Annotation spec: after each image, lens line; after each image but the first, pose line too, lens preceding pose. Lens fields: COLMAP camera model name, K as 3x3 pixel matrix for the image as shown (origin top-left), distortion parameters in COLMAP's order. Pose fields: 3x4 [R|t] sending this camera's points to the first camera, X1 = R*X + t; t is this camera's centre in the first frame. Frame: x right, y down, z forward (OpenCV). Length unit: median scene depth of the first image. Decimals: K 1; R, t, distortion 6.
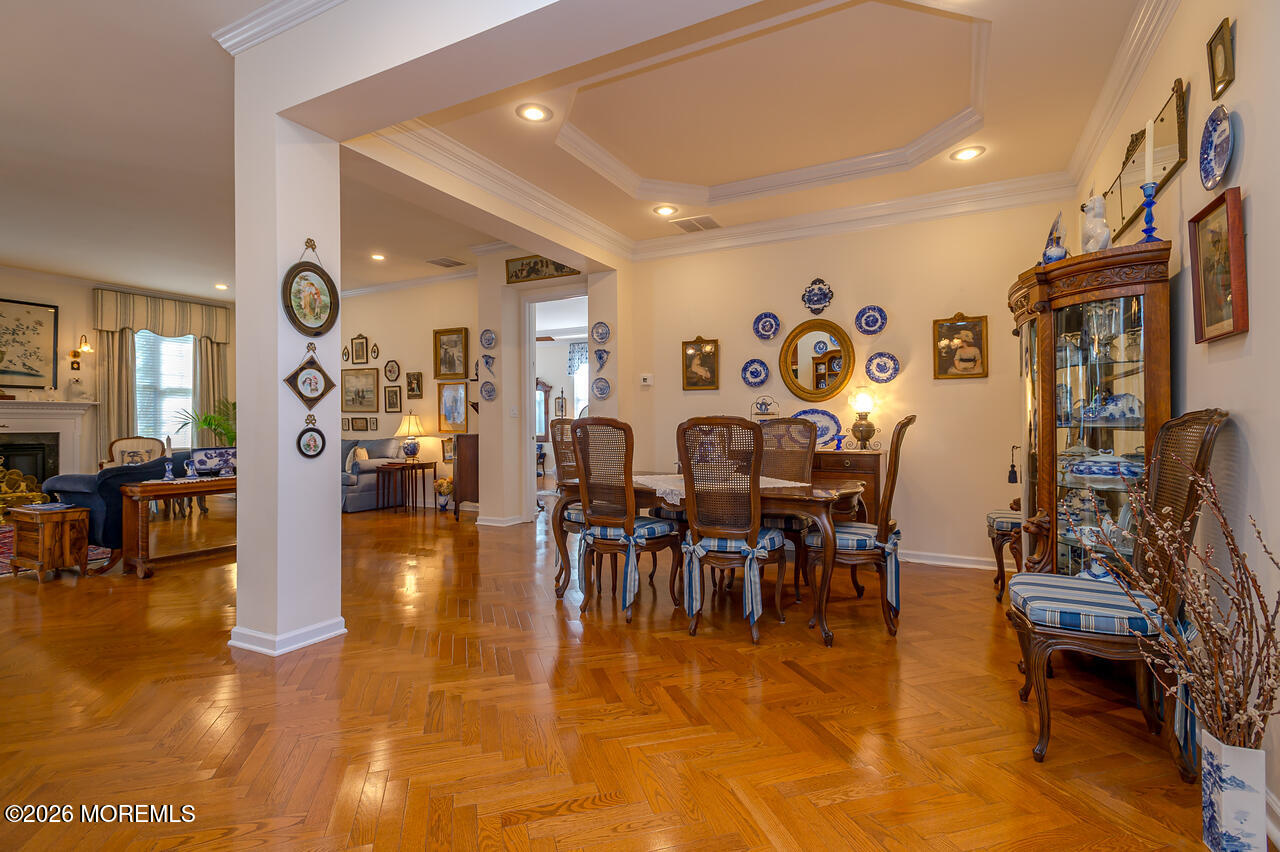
lens RADIAL K [[592.9, 0, 639.4], [0, 592.9, 422.2], [0, 0, 1]] dist [0.016437, -0.006761]
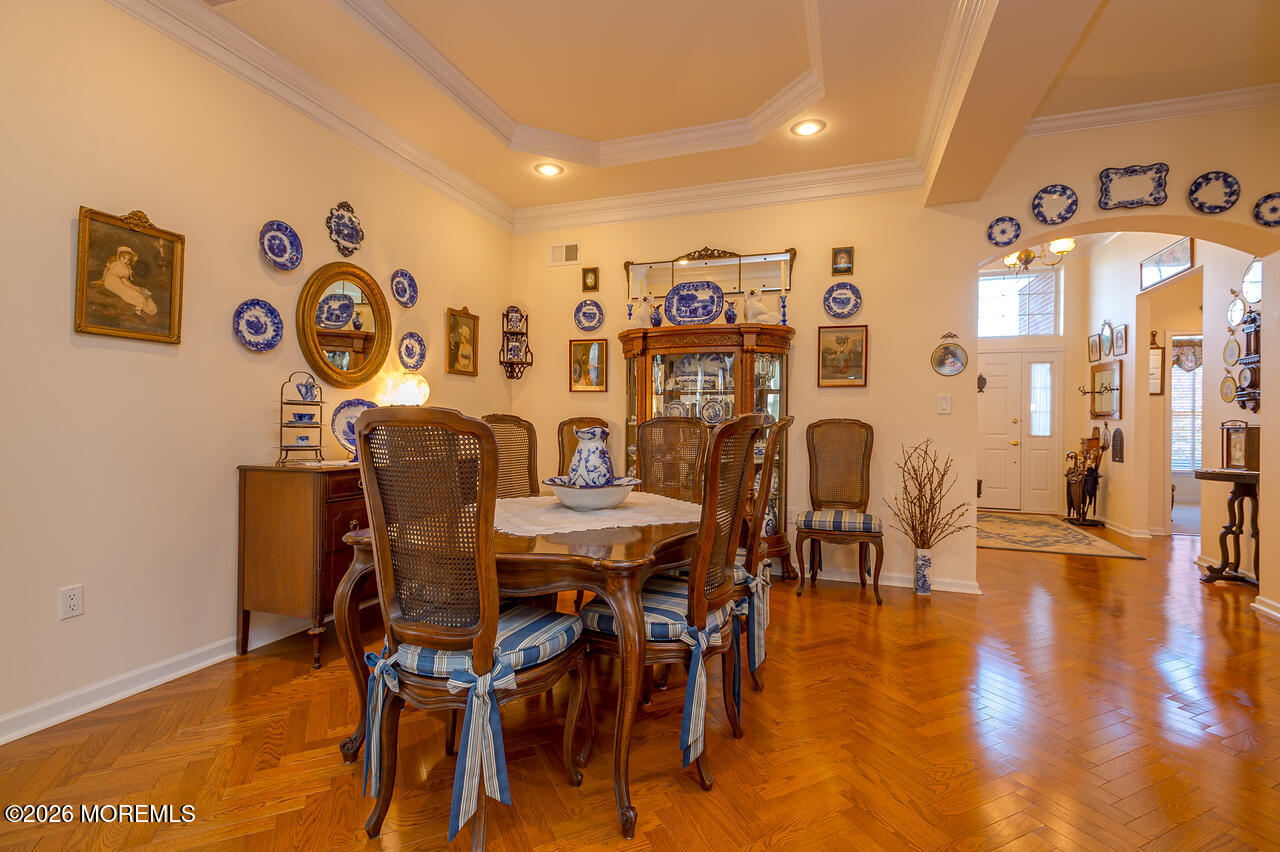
lens RADIAL K [[592.9, 0, 639.4], [0, 592.9, 422.2], [0, 0, 1]] dist [0.016437, -0.006761]
pose [[-0.148589, 0.002749, 0.988895, -0.265889], [-0.009934, 0.999942, -0.004272, 0.002108], [-0.988849, -0.010459, -0.148553, 0.506258]]
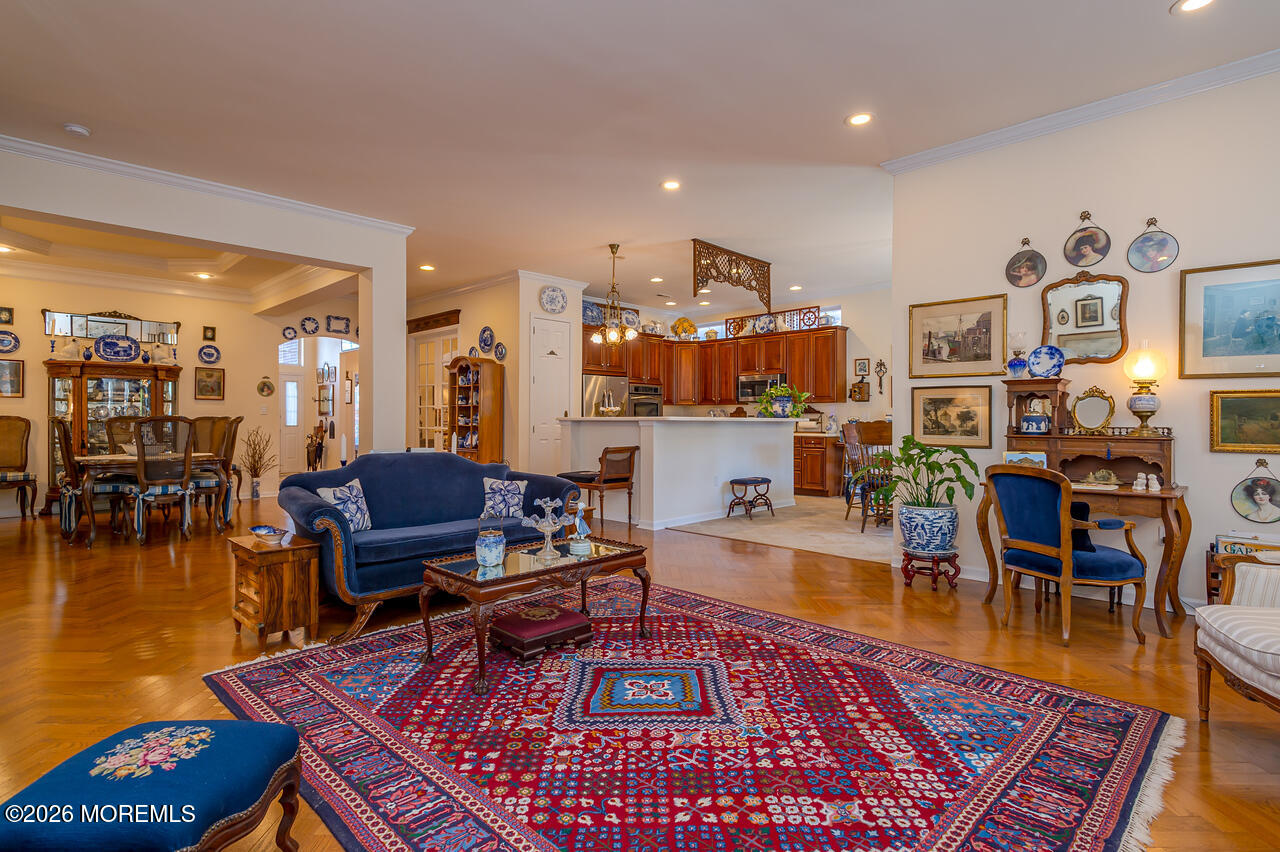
lens RADIAL K [[635.9, 0, 640.0], [0, 635.9, 426.0], [0, 0, 1]] dist [0.003472, -0.000627]
pose [[-0.958843, -0.003024, 0.283921, -0.782862], [-0.001395, 0.999981, 0.005940, 0.003412], [-0.283934, 0.005299, -0.958829, 1.085976]]
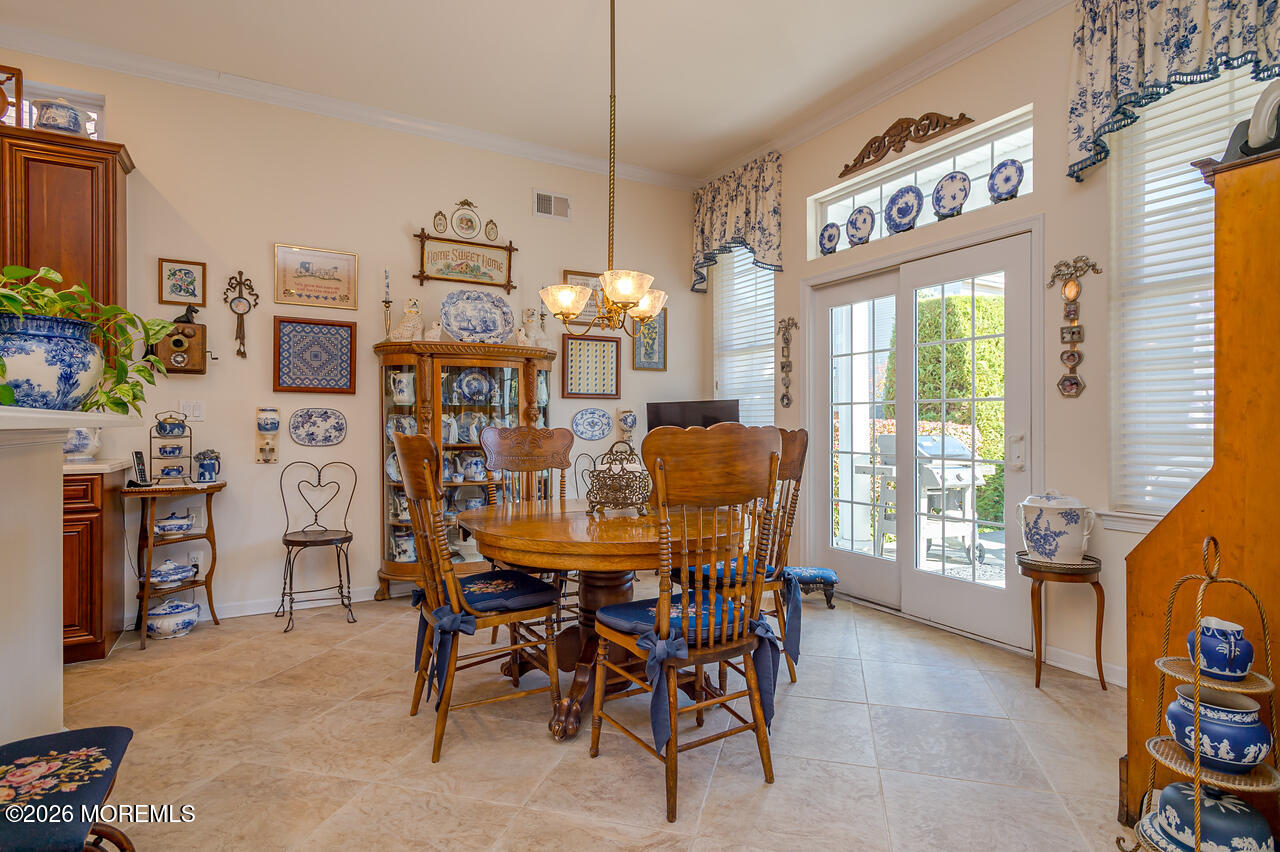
lens RADIAL K [[655.5, 0, 640.0], [0, 655.5, 426.0], [0, 0, 1]] dist [0.005595, 0.000434]
pose [[-0.534829, 0.006291, -0.844937, -0.623268], [0.003427, 0.999980, 0.005276, 0.000546], [0.844953, -0.000074, -0.534840, 0.358072]]
